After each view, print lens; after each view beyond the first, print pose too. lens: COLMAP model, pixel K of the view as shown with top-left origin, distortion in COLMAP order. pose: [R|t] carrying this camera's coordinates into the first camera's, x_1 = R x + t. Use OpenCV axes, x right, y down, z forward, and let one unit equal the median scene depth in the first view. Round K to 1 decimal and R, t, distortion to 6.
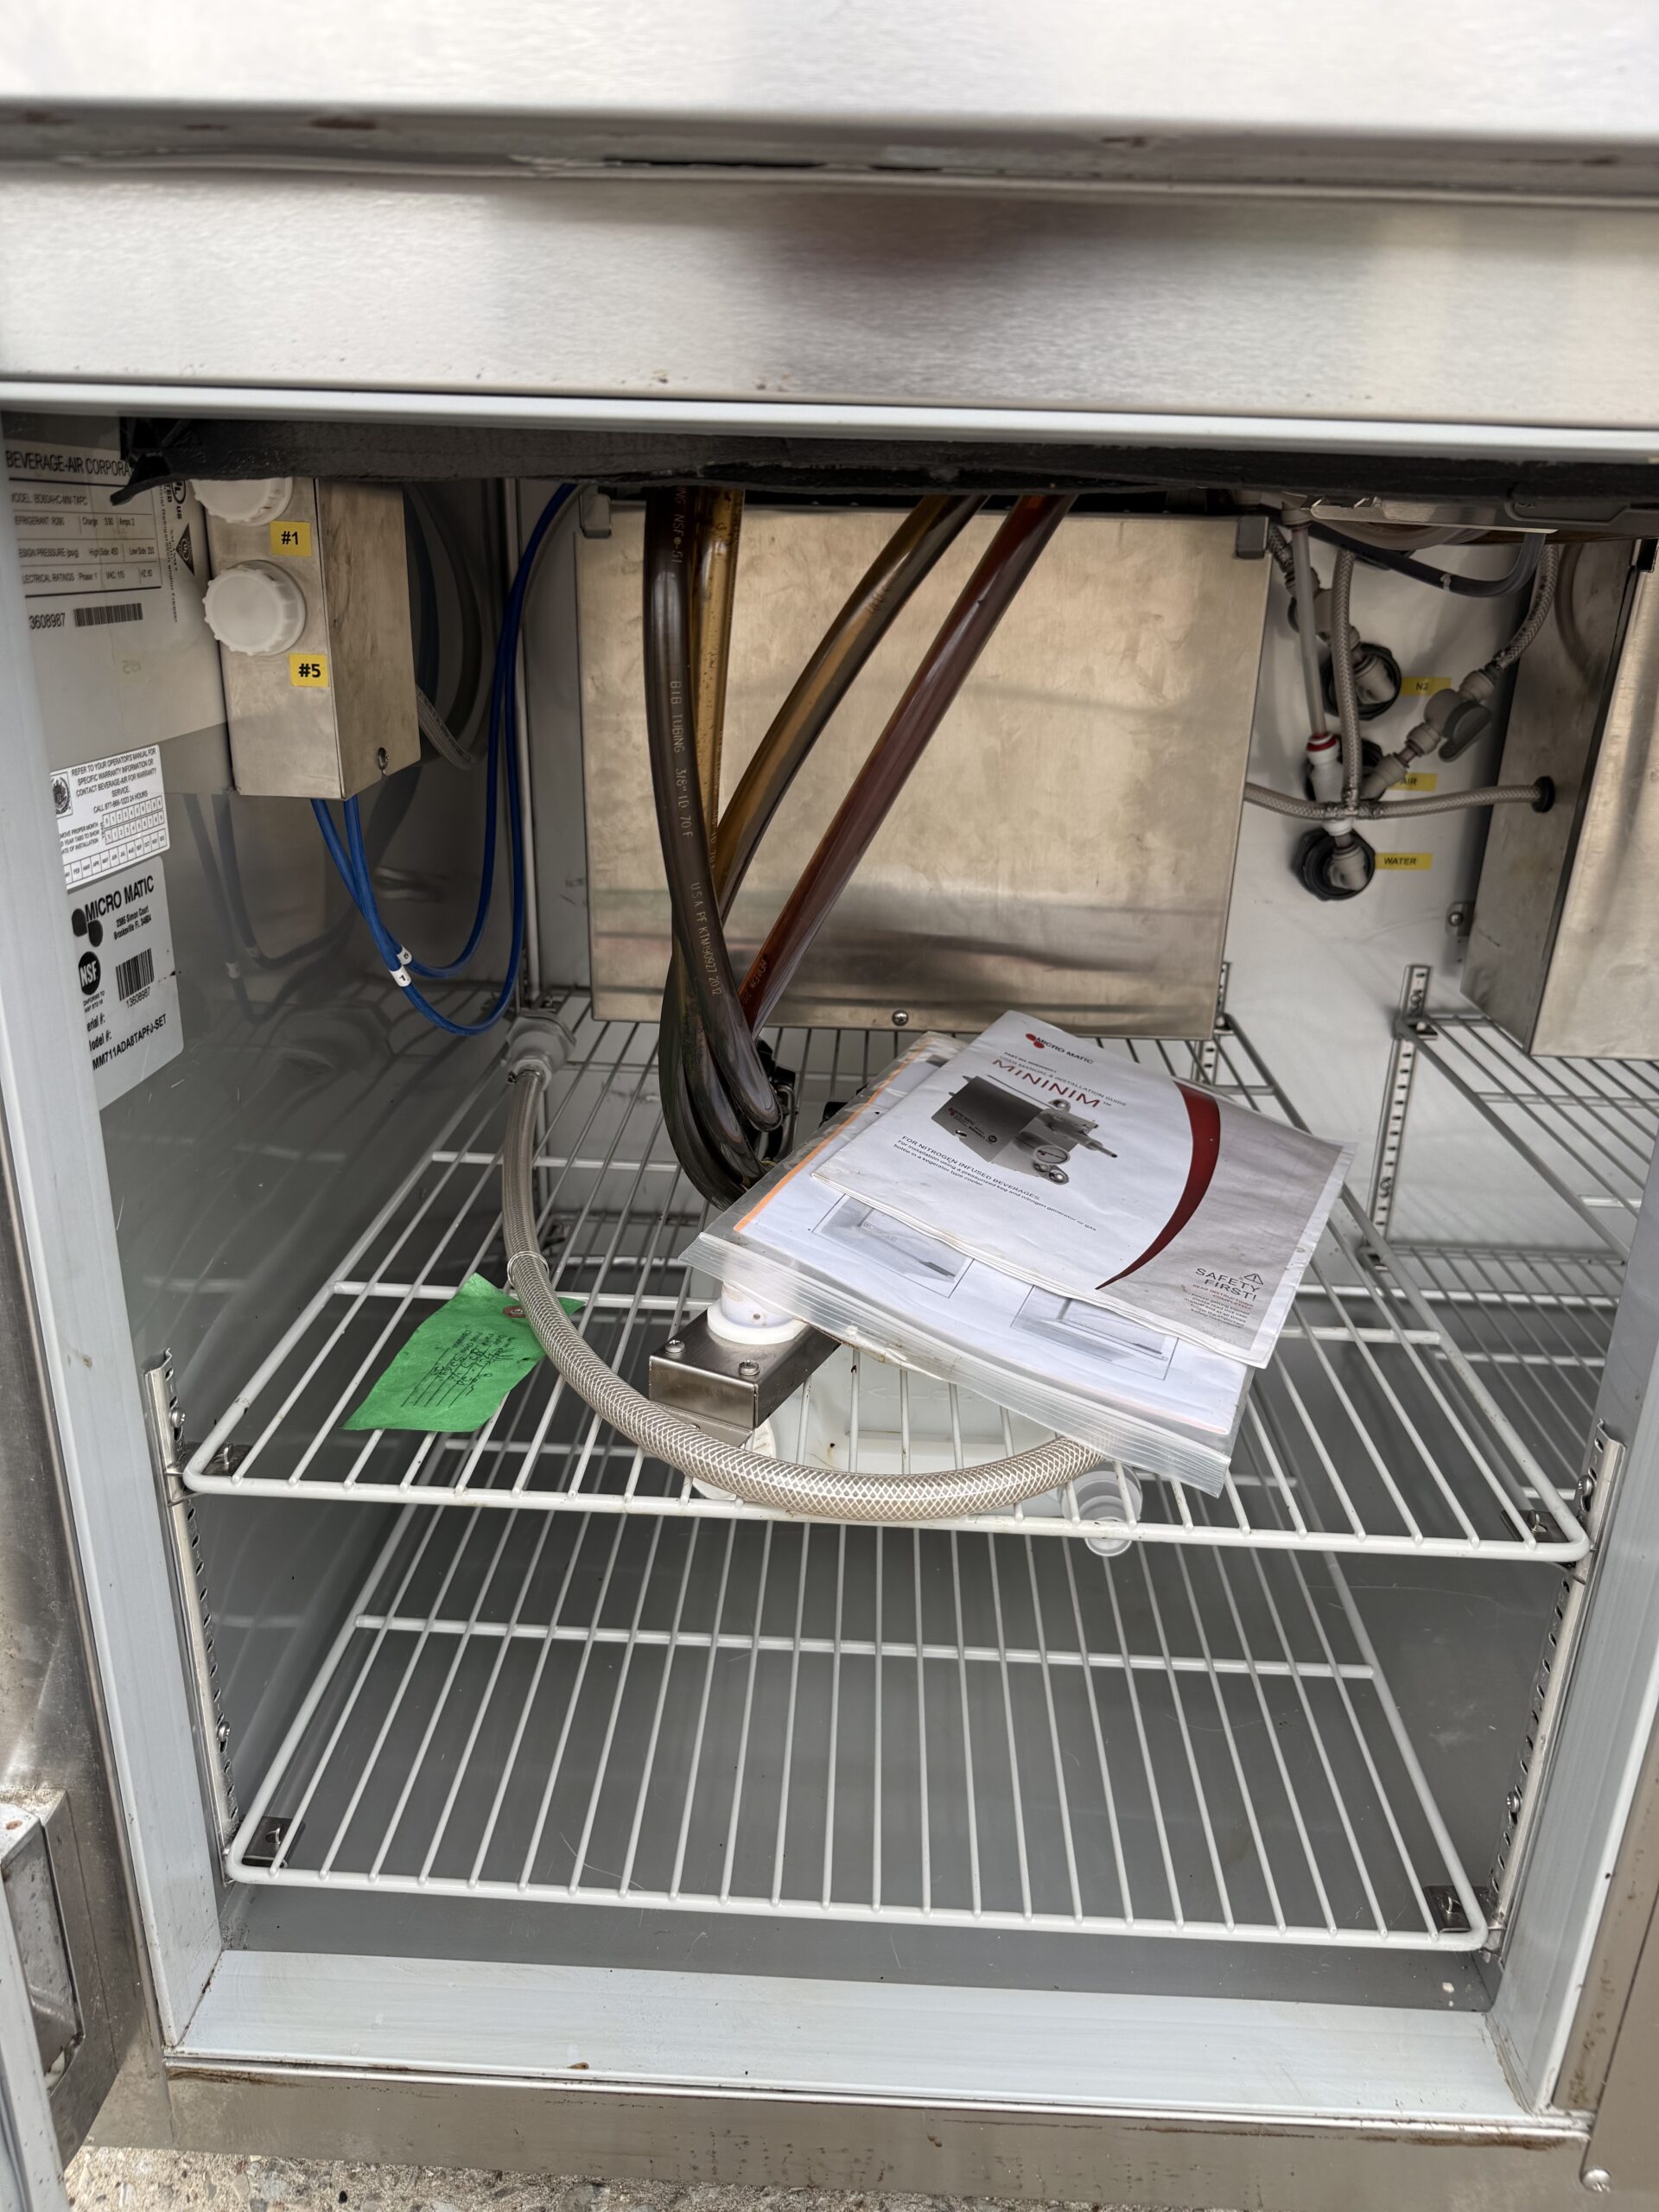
lens RADIAL K [[1583.2, 0, 829.5], [0, 1583.2, 1106.0], [0, 0, 1]] dist [-0.006354, -0.000699]
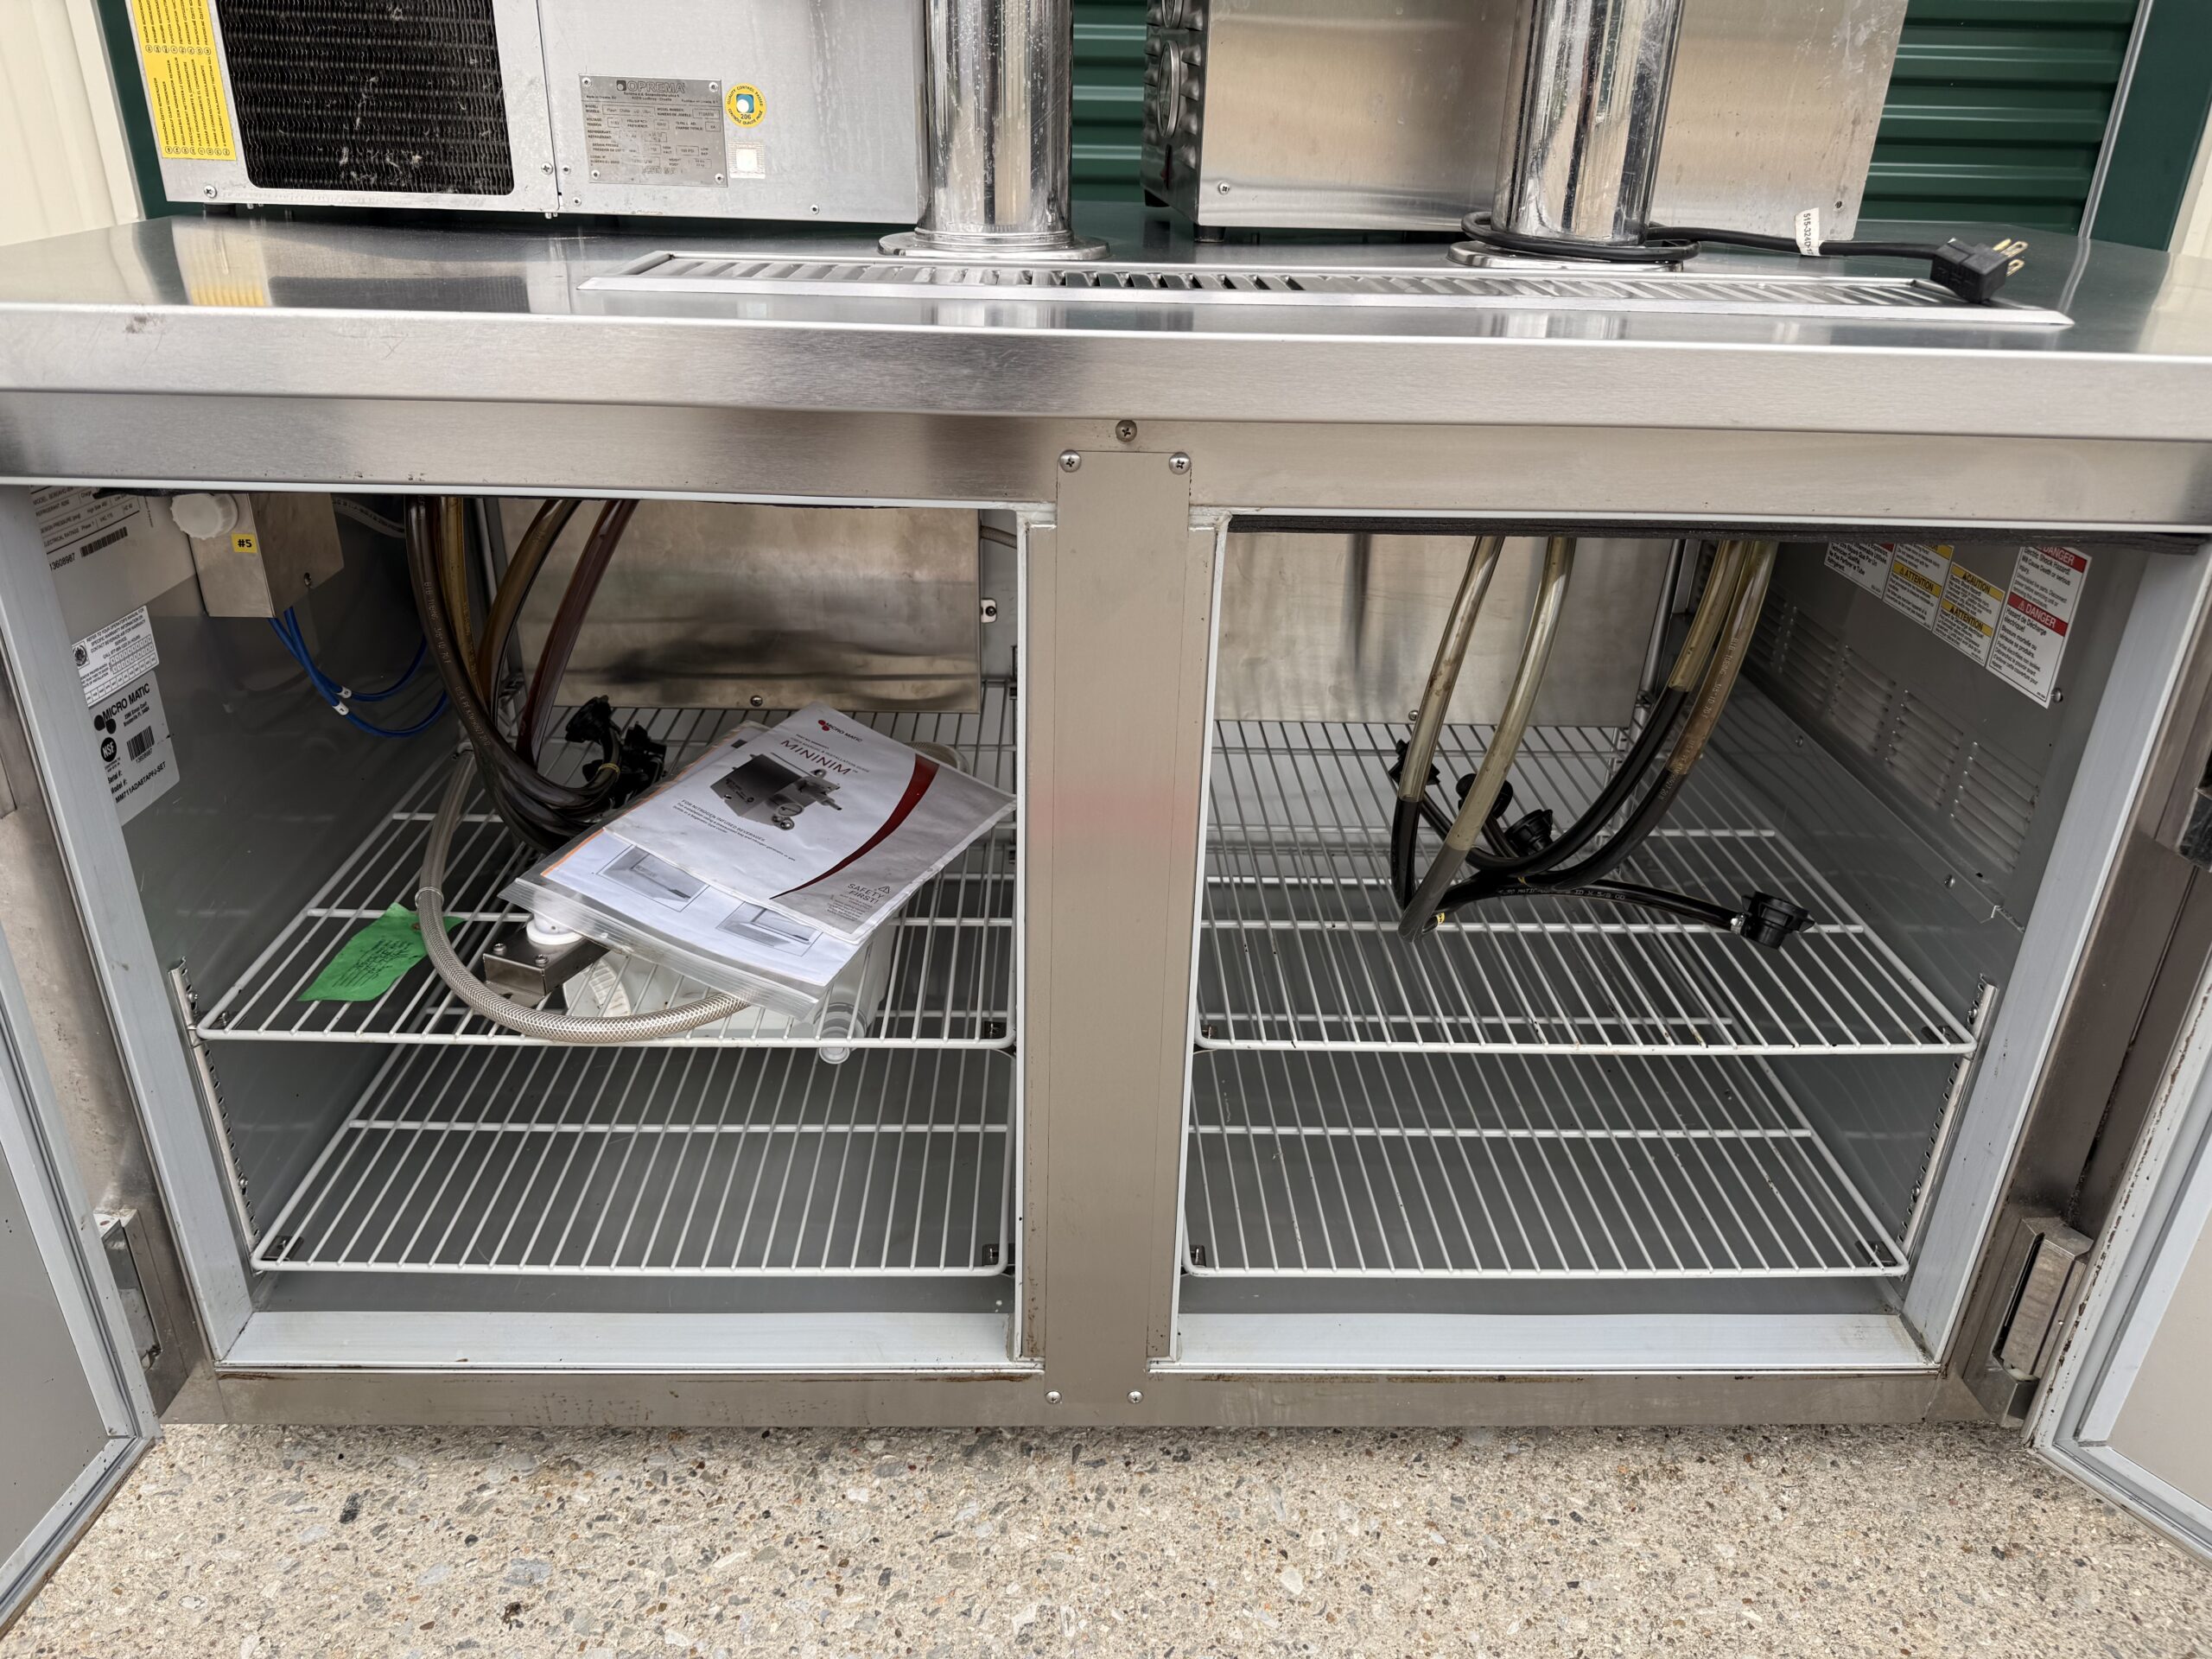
lens RADIAL K [[1578.6, 0, 1109.7], [0, 1578.6, 828.6], [0, 0, 1]] dist [0.000388, -0.009583]
pose [[0.997879, -0.025148, 0.060048, 0.452595], [0.019245, 0.995104, 0.096942, -0.122480], [-0.062192, -0.095581, 0.993477, -0.693381]]
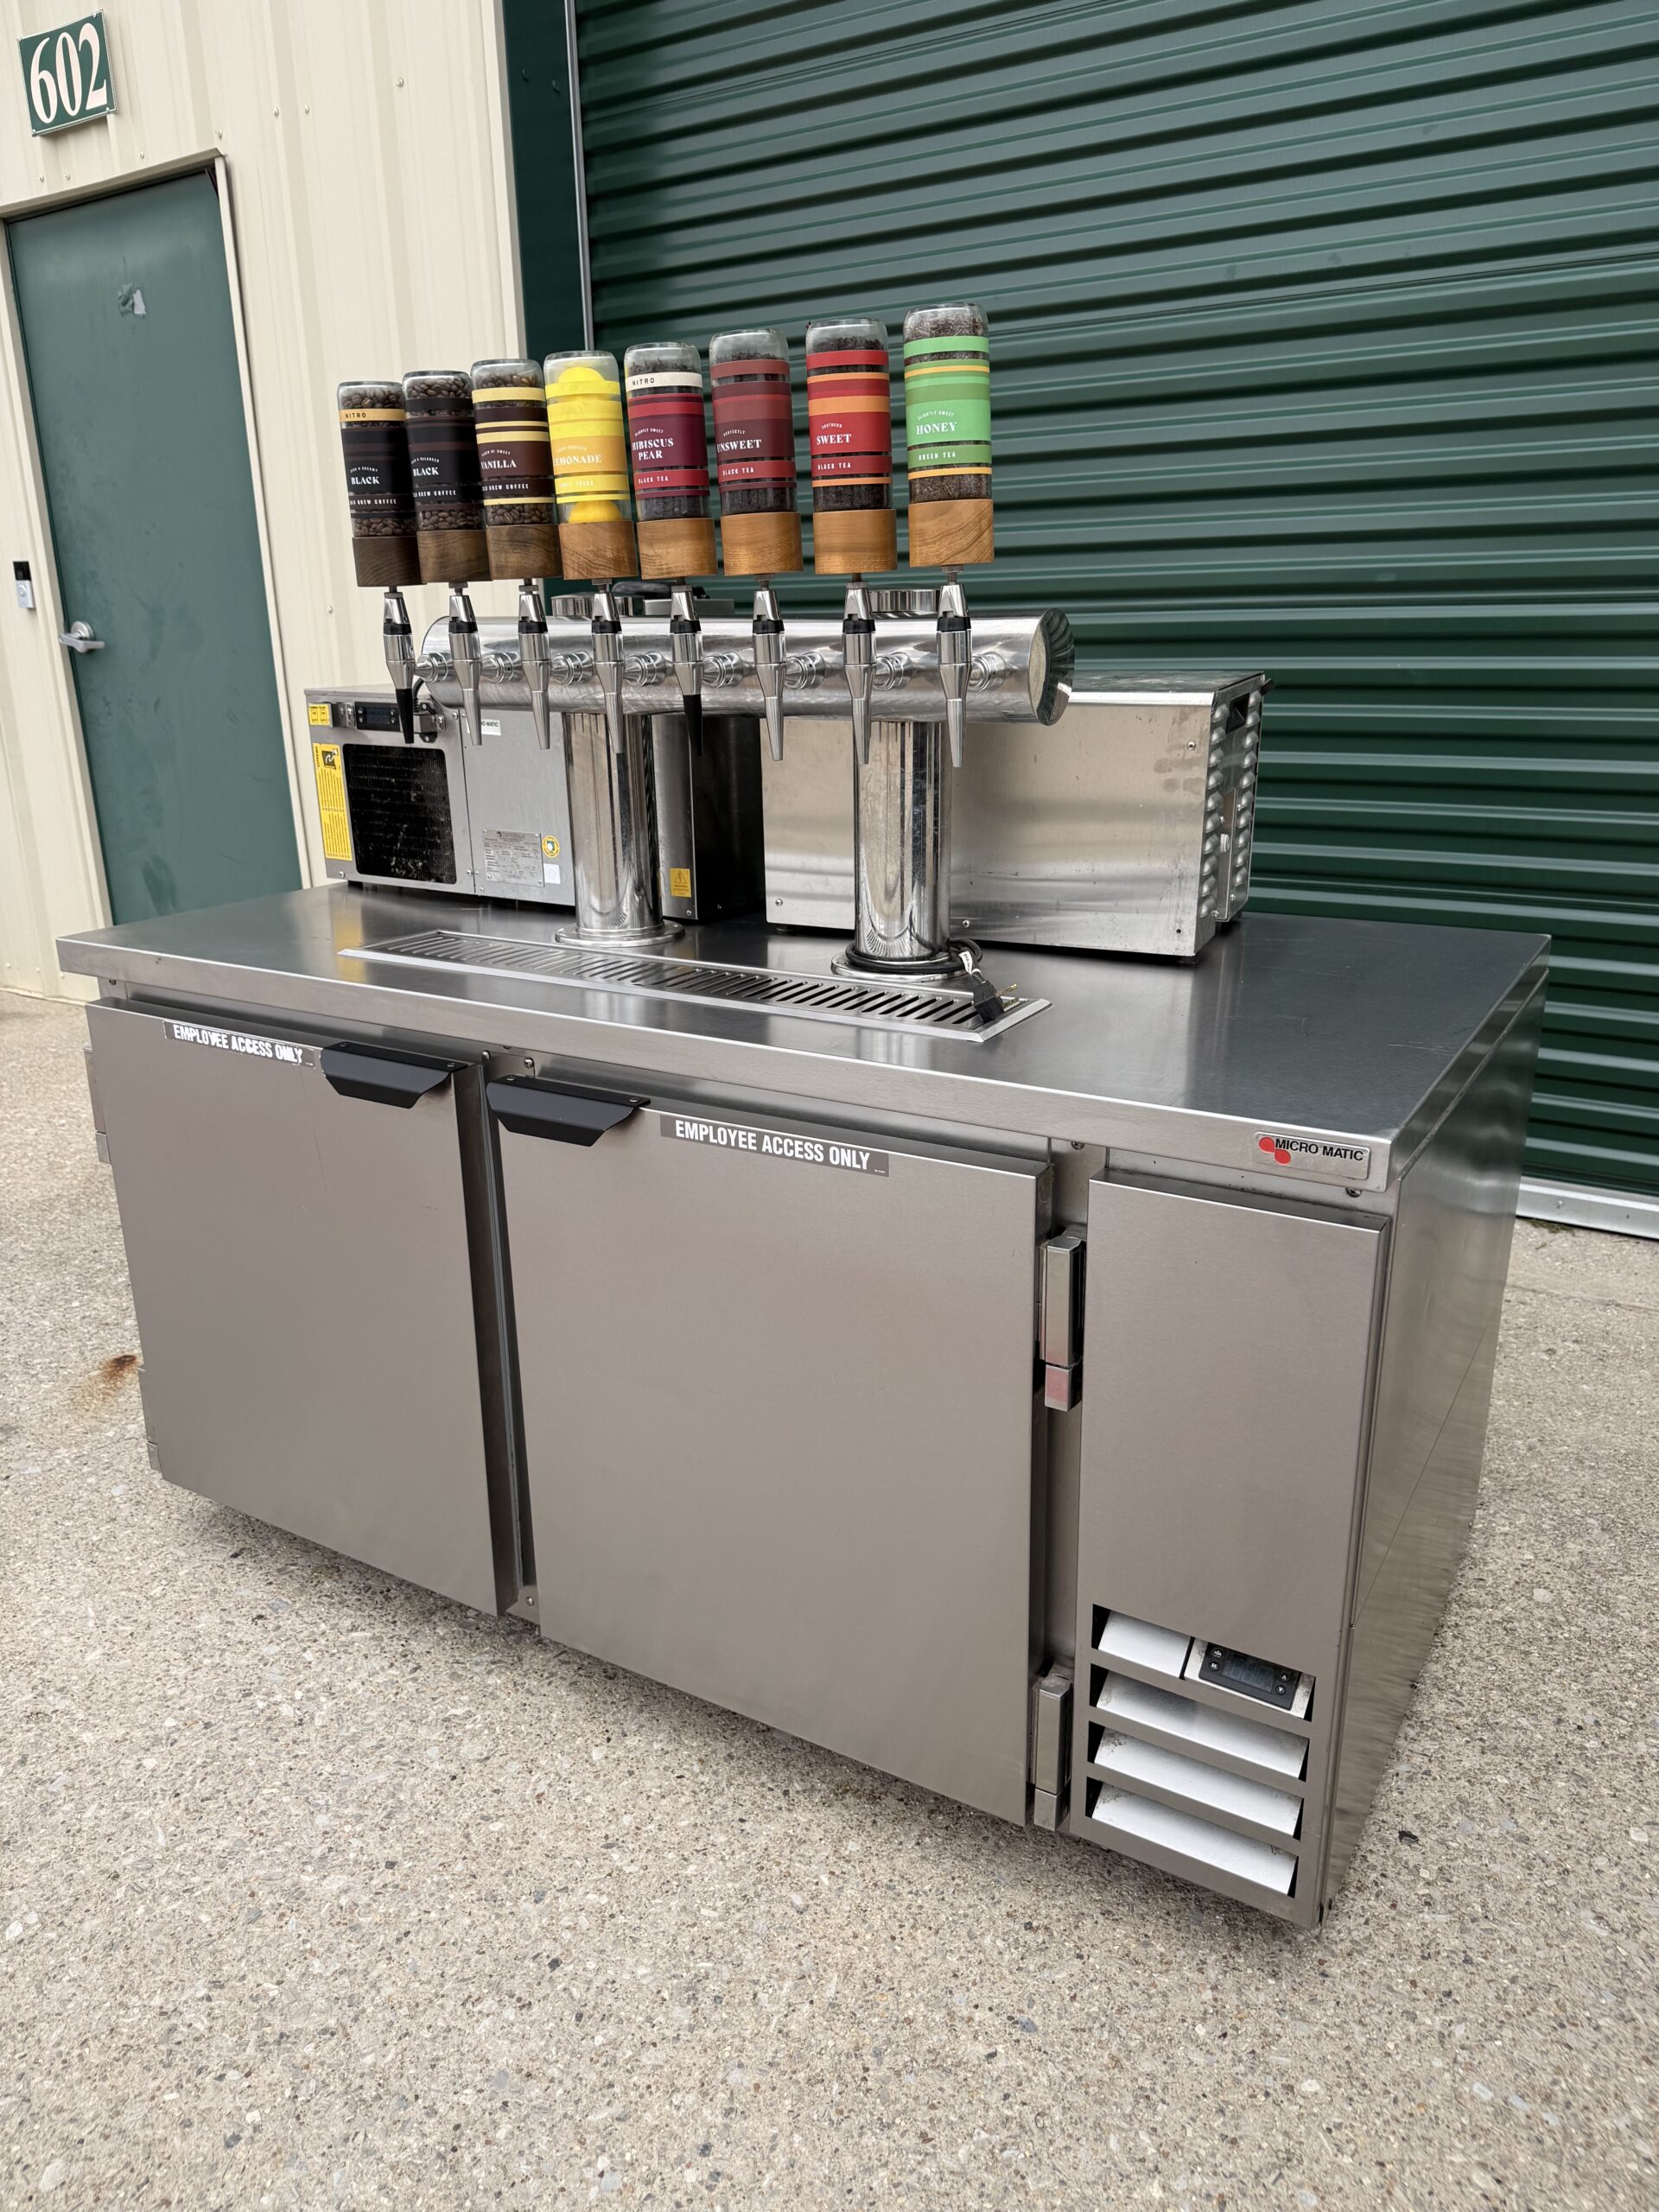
lens RADIAL K [[1579.4, 0, 826.6], [0, 1579.4, 1114.3], [0, 0, 1]] dist [-0.002804, -0.003642]
pose [[0.875338, 0.115792, -0.469443, 2.202849], [-0.137969, 0.990351, -0.012982, -0.249076], [0.463410, 0.076132, 0.882868, -1.377135]]
